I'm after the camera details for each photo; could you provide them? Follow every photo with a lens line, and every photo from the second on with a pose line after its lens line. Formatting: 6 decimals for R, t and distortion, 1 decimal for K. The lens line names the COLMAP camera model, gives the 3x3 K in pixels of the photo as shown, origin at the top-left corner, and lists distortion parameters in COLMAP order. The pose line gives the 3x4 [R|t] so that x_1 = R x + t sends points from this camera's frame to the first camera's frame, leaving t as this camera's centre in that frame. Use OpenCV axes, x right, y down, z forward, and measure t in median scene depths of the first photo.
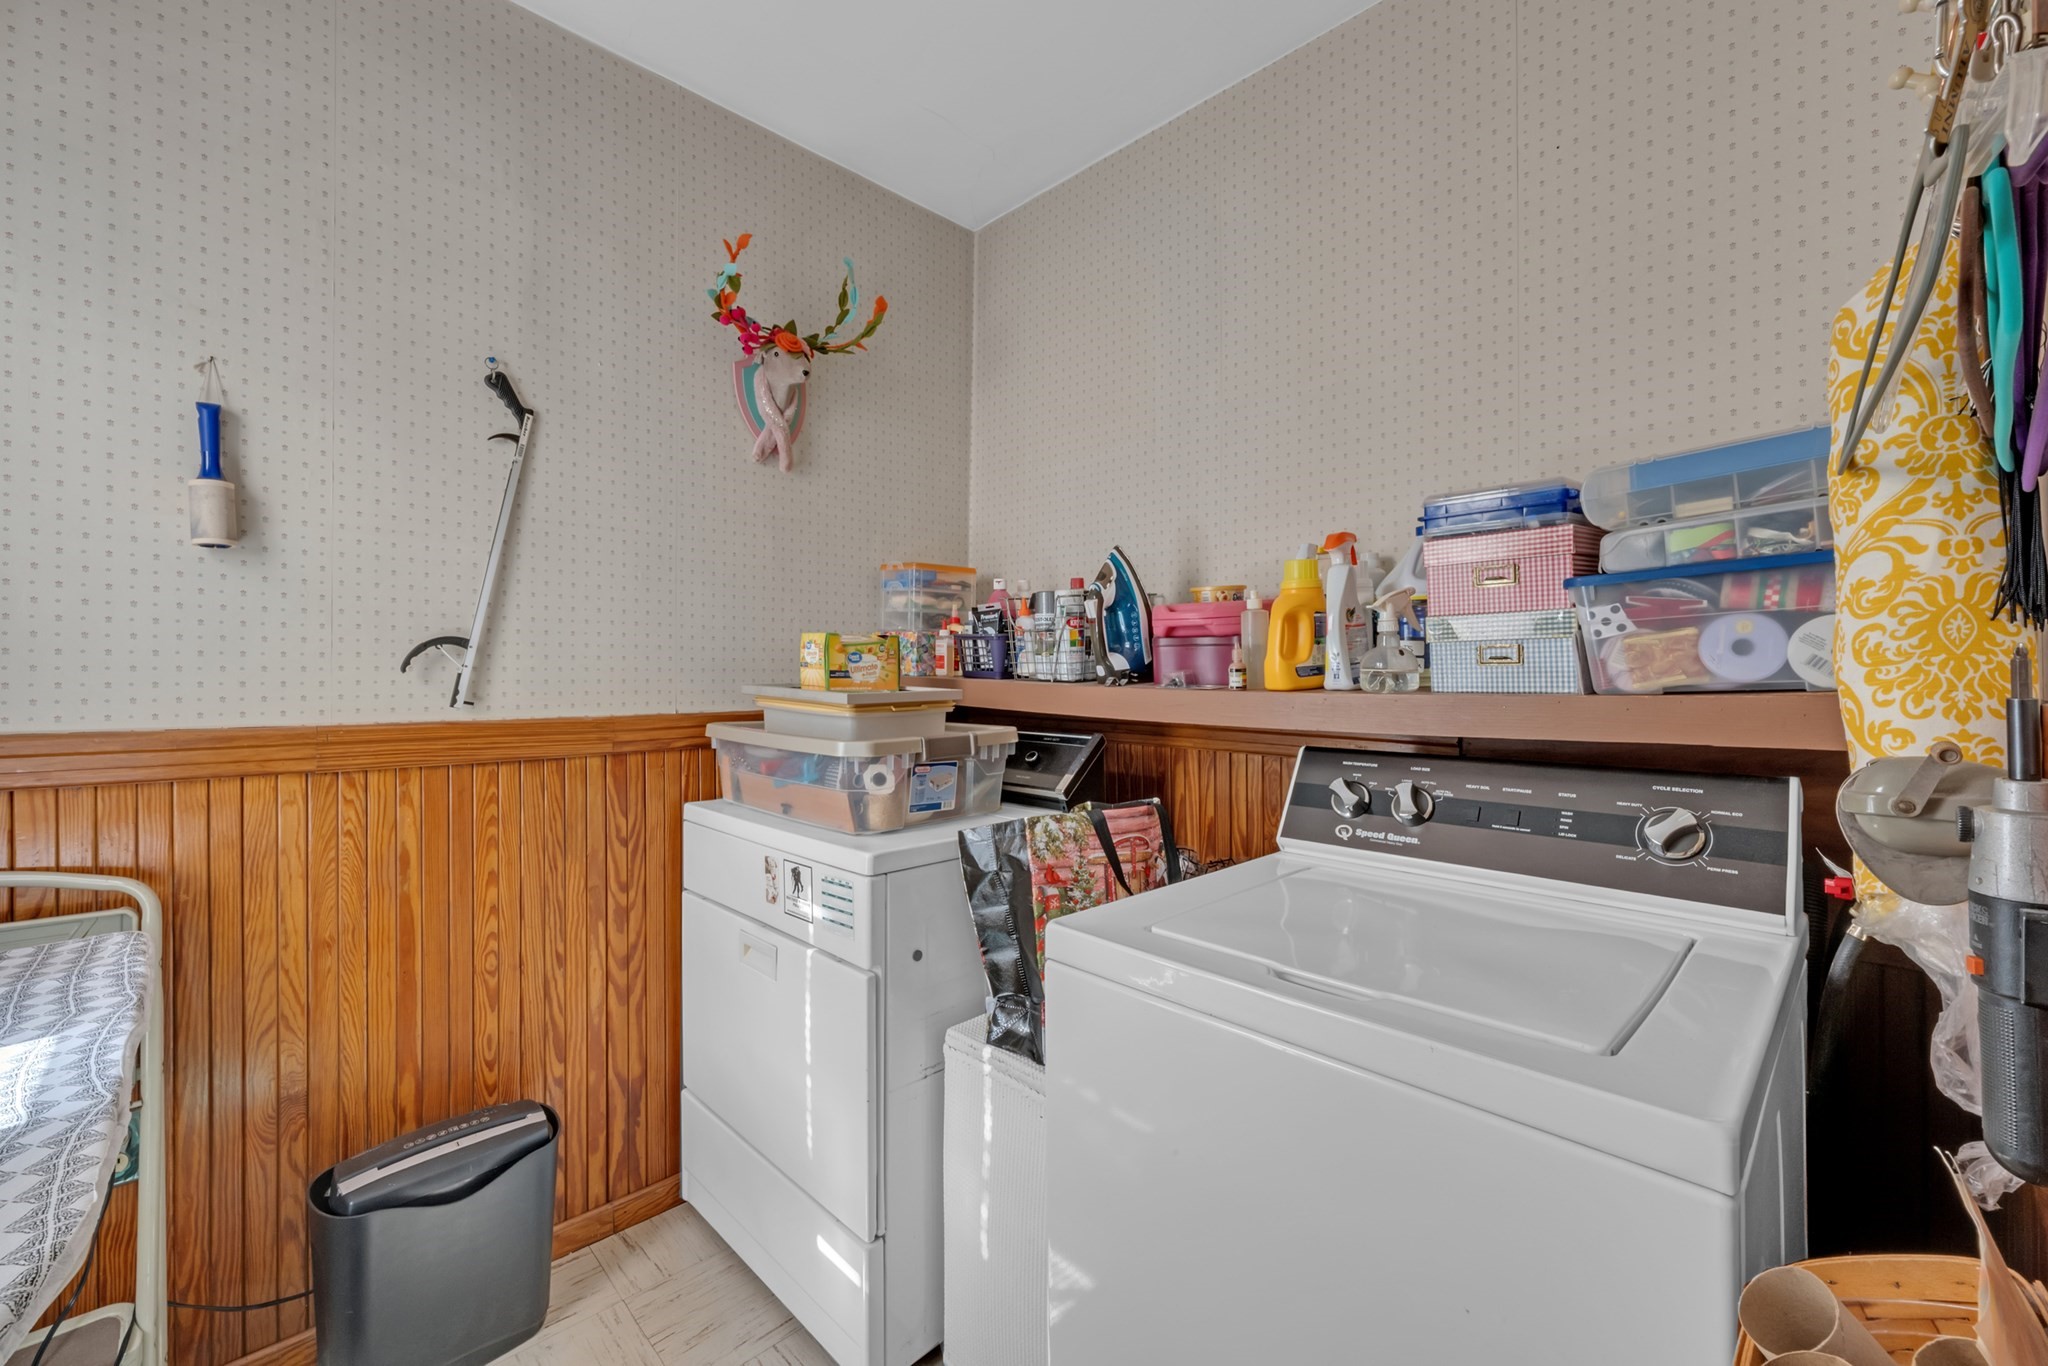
lens RADIAL K [[832.4, 0, 1030.3], [0, 832.4, 671.5], [0, 0, 1]] dist [-0.003156, 0.000370]
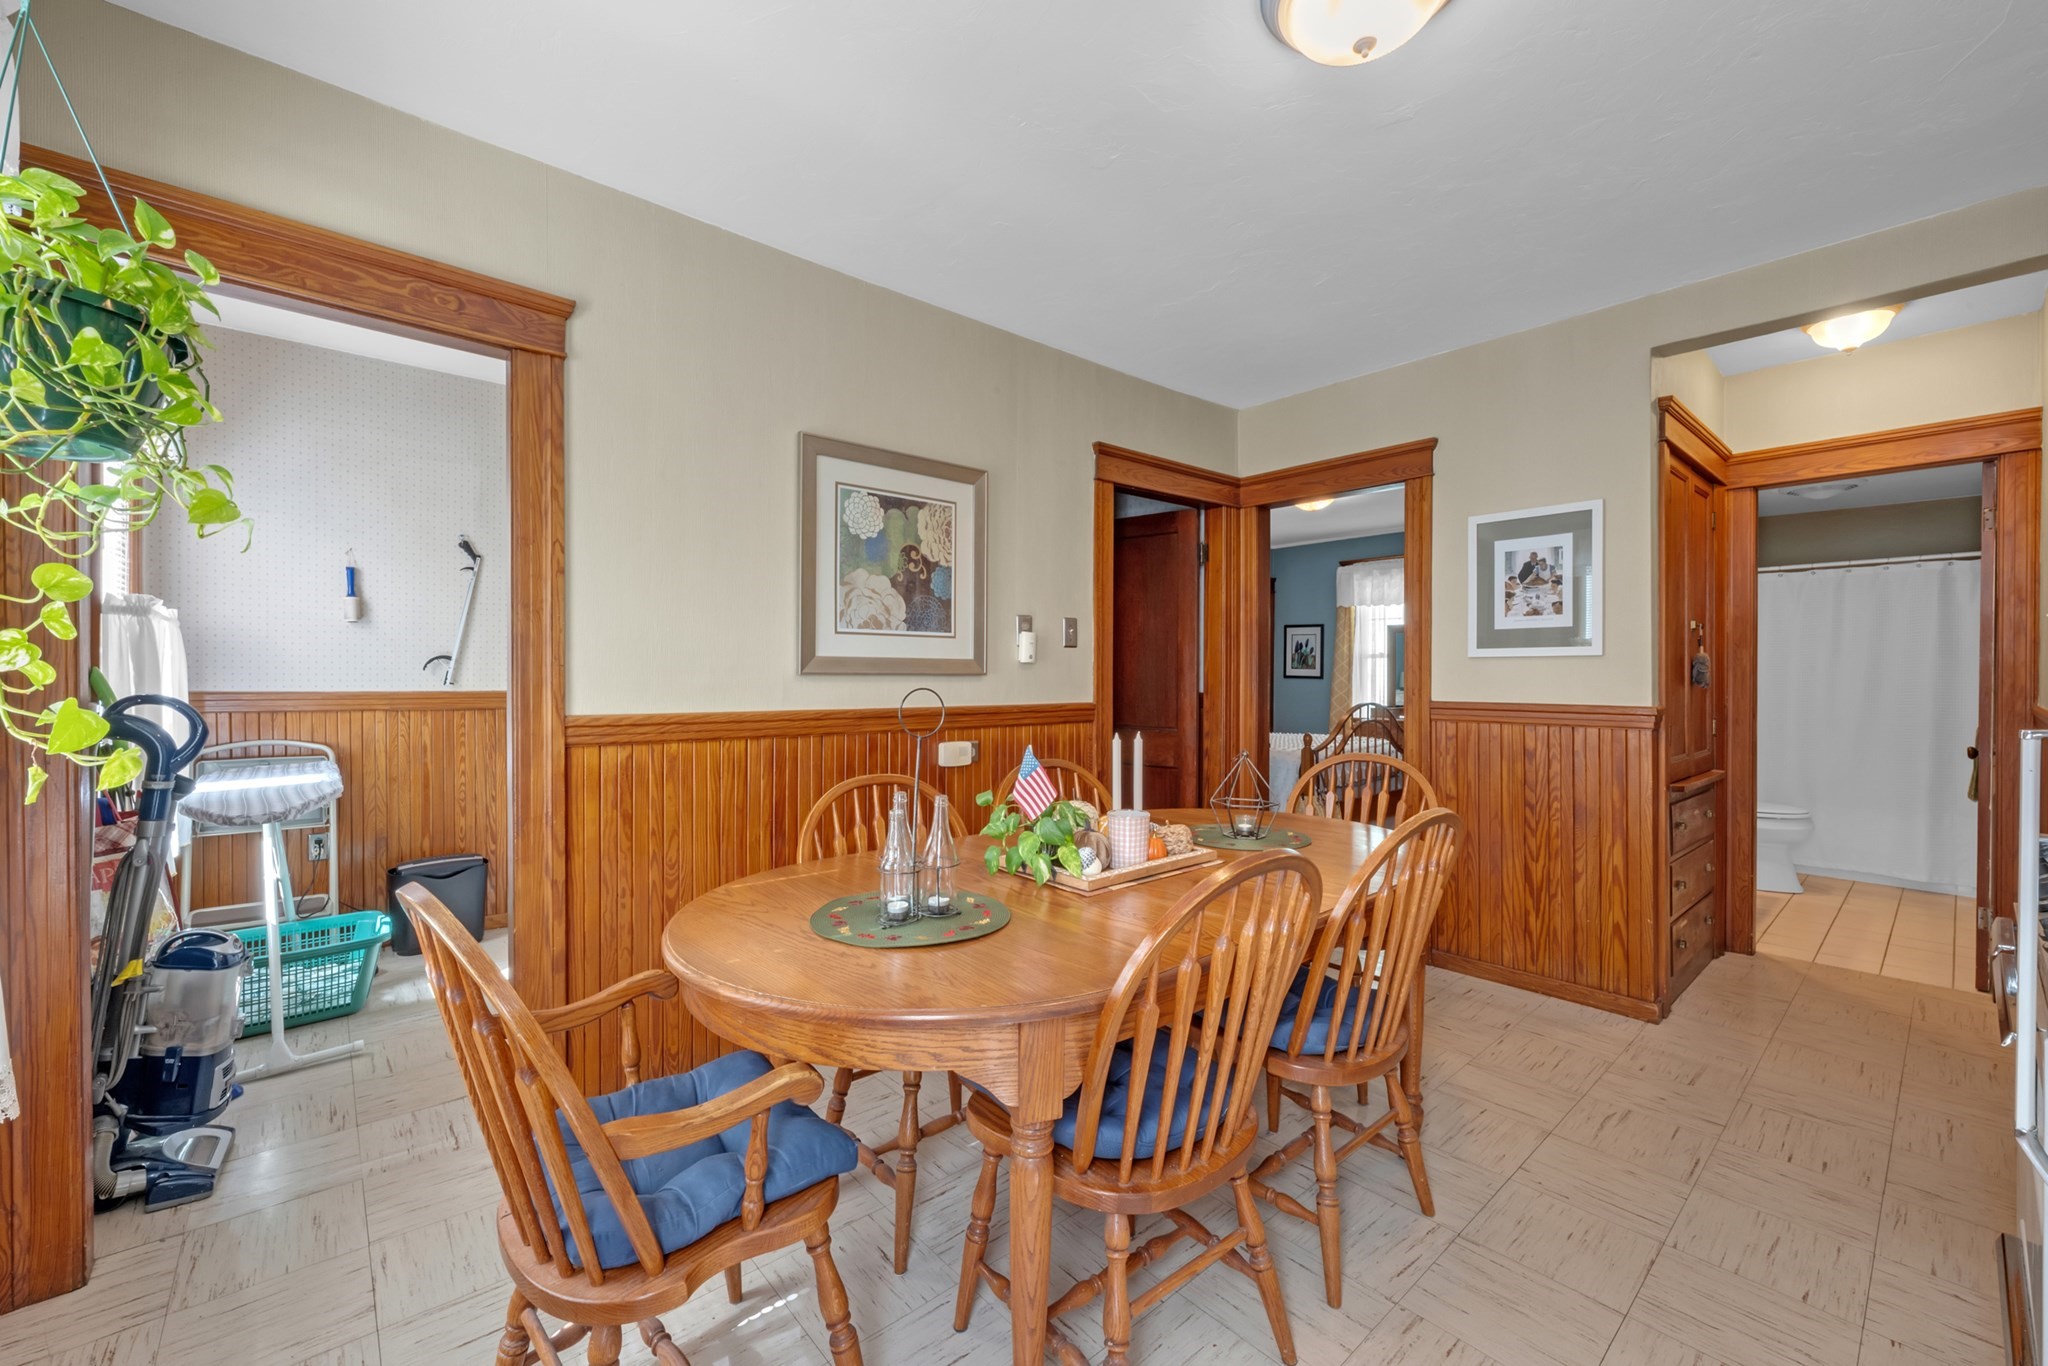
lens RADIAL K [[832.4, 0, 1020.4], [0, 832.4, 680.1], [0, 0, 1]] dist [-0.003156, 0.000370]
pose [[0.996661, 0.005418, -0.081473, 1.161907], [-0.004662, 0.999944, 0.009473, -0.001677], [0.081520, -0.009062, 0.996631, -1.258562]]
